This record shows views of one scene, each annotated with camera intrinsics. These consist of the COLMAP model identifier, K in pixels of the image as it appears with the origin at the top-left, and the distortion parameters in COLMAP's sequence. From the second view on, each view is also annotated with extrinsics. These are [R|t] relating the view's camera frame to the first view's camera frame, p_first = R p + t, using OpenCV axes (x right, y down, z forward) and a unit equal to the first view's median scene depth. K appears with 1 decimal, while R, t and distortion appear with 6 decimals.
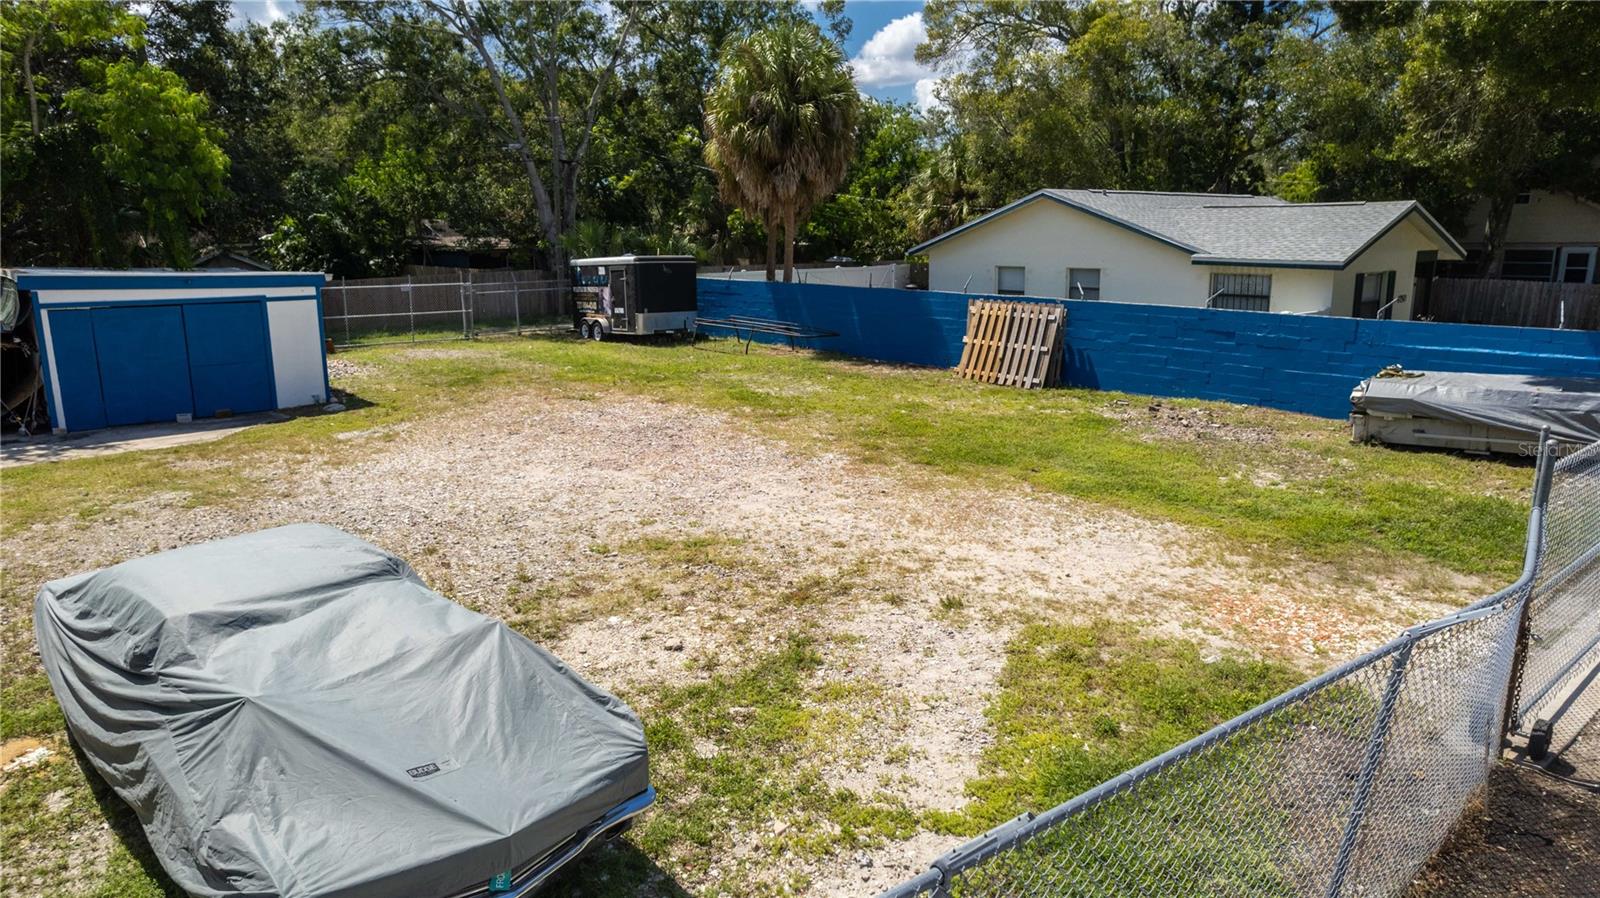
lens RADIAL K [[1042.1, 0, 800.0], [0, 1042.1, 449.0], [0, 0, 1]] dist [-0.057396, 0.061790]
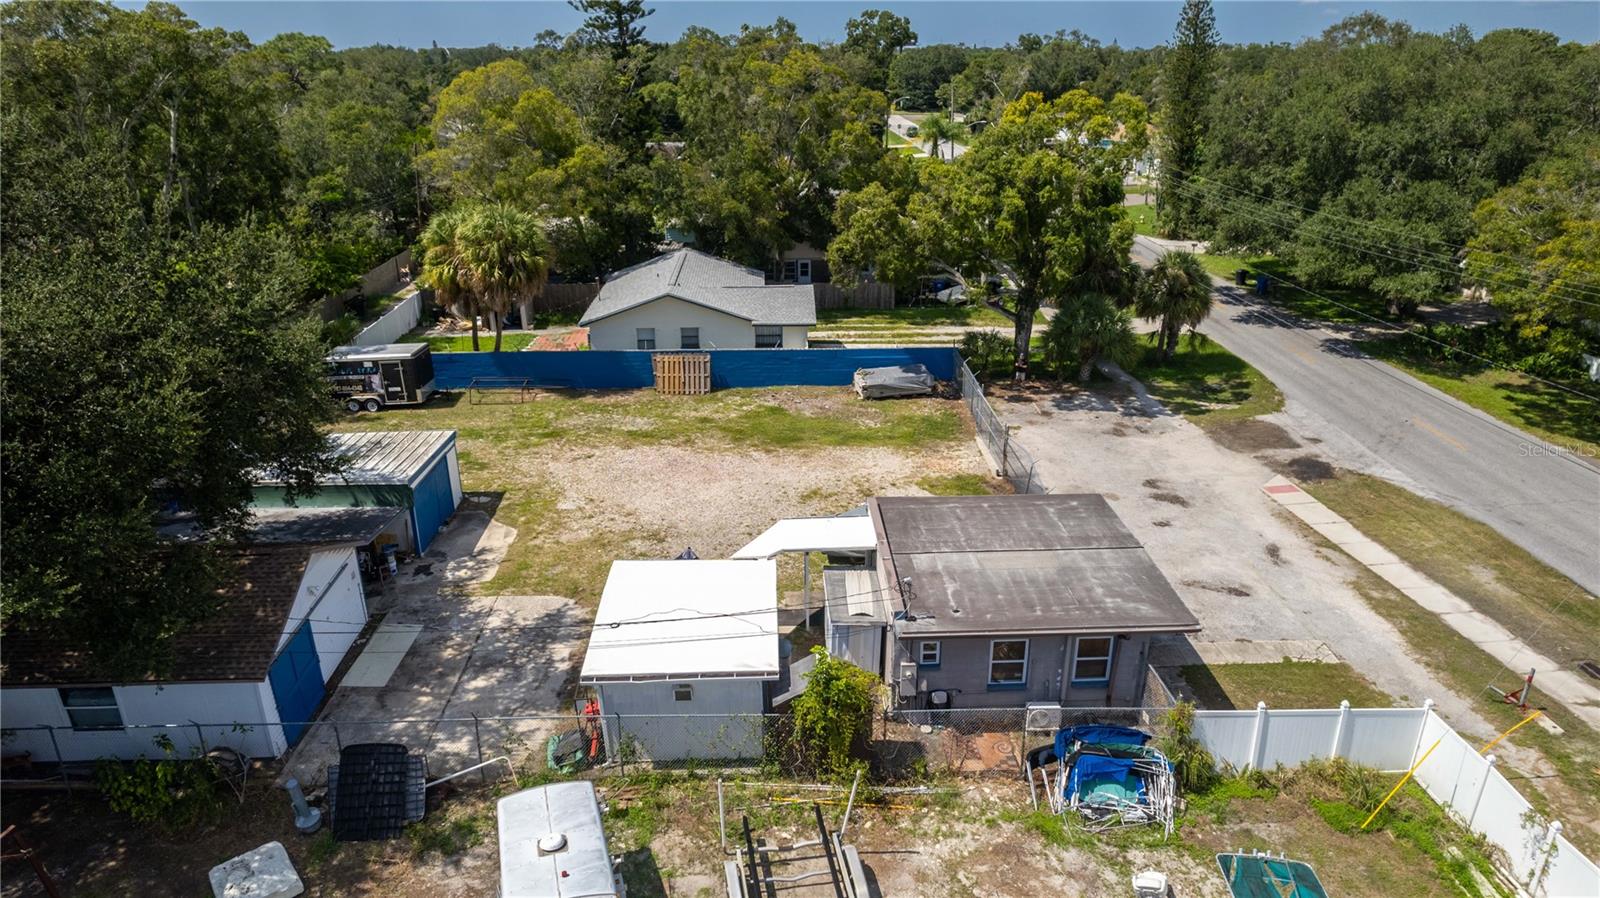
lens RADIAL K [[1042.1, 0, 800.0], [0, 1042.1, 449.0], [0, 0, 1]] dist [-0.057396, 0.061790]
pose [[0.629779, -0.275894, 0.726128, -0.906422], [0.160761, 0.960853, 0.225648, -0.290889], [-0.759957, -0.025375, 0.649478, -0.410927]]
